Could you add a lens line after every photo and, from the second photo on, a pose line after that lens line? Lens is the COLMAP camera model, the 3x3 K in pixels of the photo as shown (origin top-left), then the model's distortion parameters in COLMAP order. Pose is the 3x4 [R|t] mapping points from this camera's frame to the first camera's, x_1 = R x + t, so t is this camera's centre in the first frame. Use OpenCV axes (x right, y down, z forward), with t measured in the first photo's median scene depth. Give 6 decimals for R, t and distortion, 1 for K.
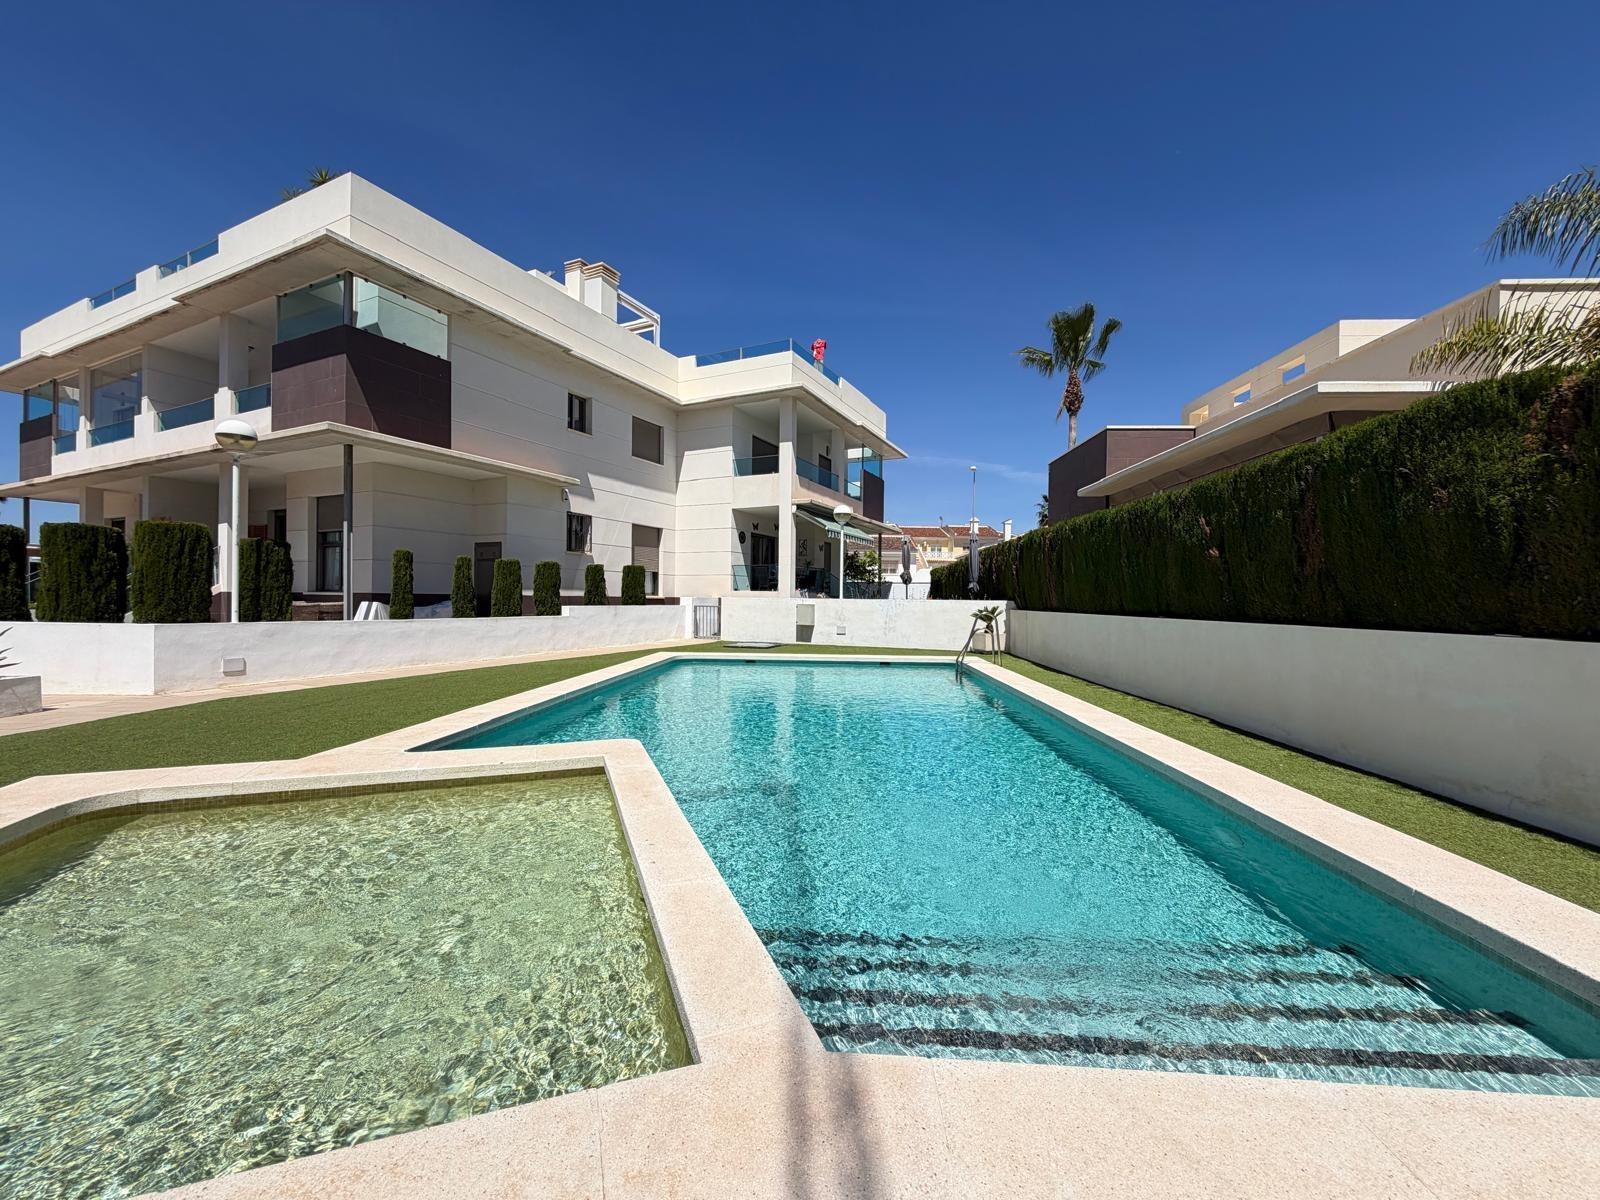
lens RADIAL K [[634.5, 0, 800.2], [0, 634.5, 600.3], [0, 0, 1]] dist [0.001362, -0.000001]
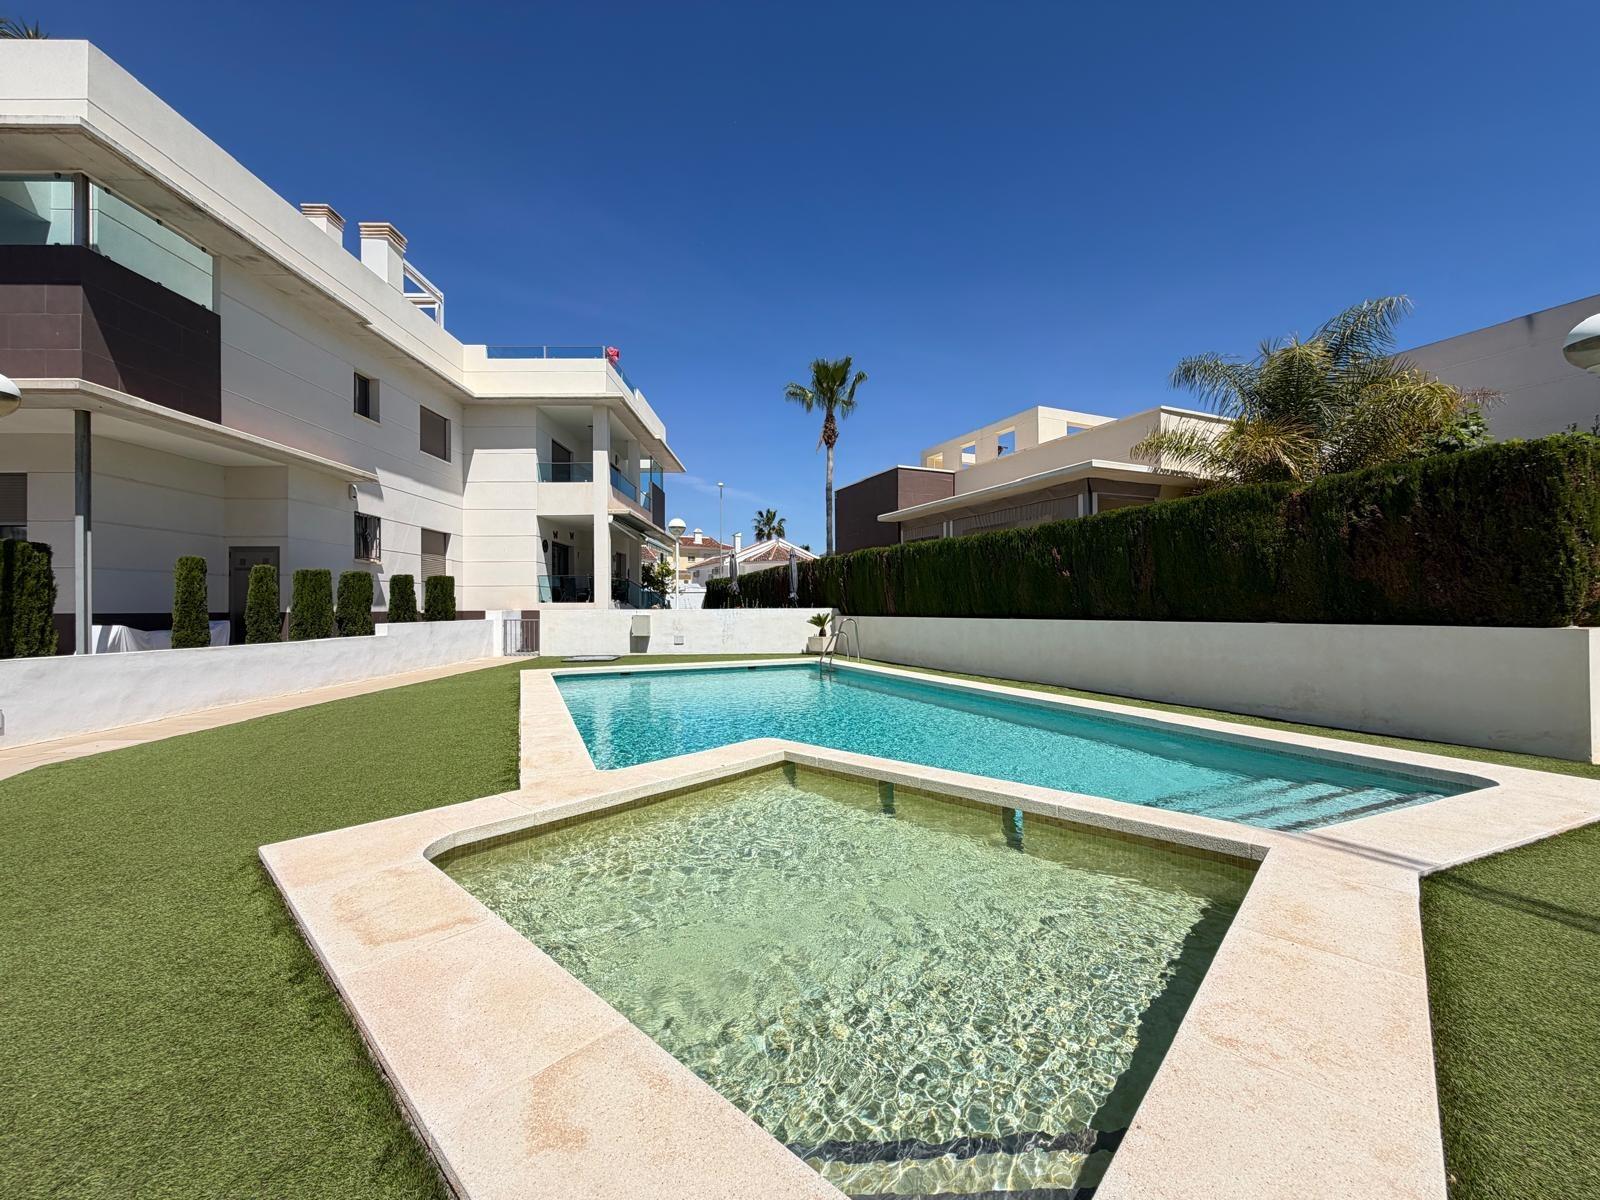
lens RADIAL K [[634.5, 0, 799.1], [0, 634.5, 601.2], [0, 0, 1]] dist [0.001362, -0.000001]
pose [[0.893307, -0.013019, 0.449258, -0.229101], [0.018338, 0.999804, -0.007490, -0.004542], [-0.449073, 0.014929, 0.893370, -0.012083]]
